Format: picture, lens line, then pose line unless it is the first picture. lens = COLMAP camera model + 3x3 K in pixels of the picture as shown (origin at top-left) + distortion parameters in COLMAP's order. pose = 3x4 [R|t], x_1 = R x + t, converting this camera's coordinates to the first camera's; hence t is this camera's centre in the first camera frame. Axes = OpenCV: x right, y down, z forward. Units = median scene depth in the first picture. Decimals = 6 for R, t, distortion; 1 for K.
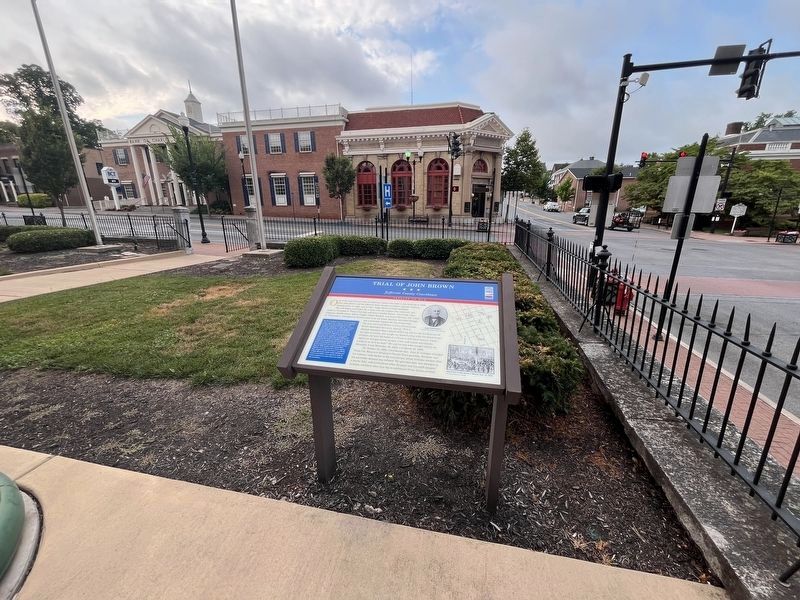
lens RADIAL K [[321.7, 0, 400.1], [0, 321.7, 300.0], [0, 0, 1]] dist [0.002951, 0.000194]
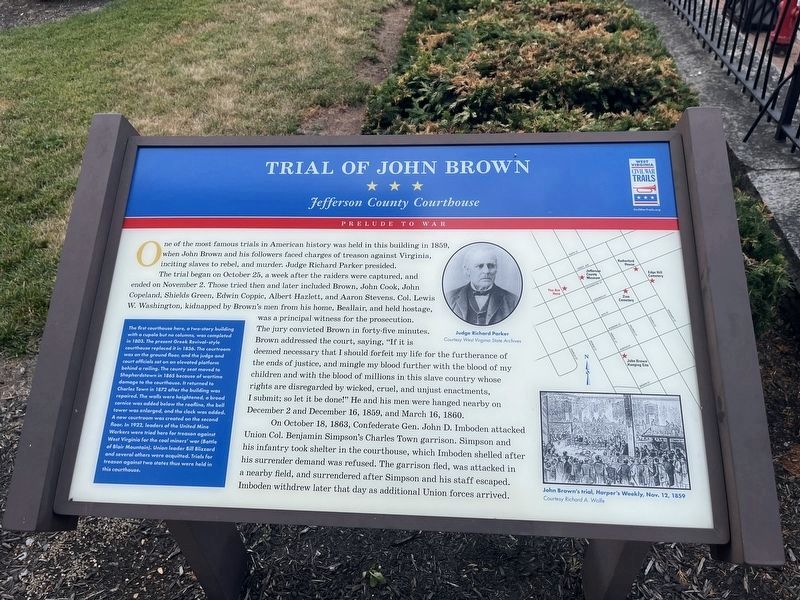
lens RADIAL K [[606.0, 0, 399.1], [0, 606.0, 300.0], [0, 0, 1]] dist [0.026140, -0.028834]
pose [[0.989201, -0.121364, 0.082178, -0.023938], [0.077232, 0.908132, 0.411499, -0.189082], [-0.124569, -0.400708, 0.907698, 0.465714]]
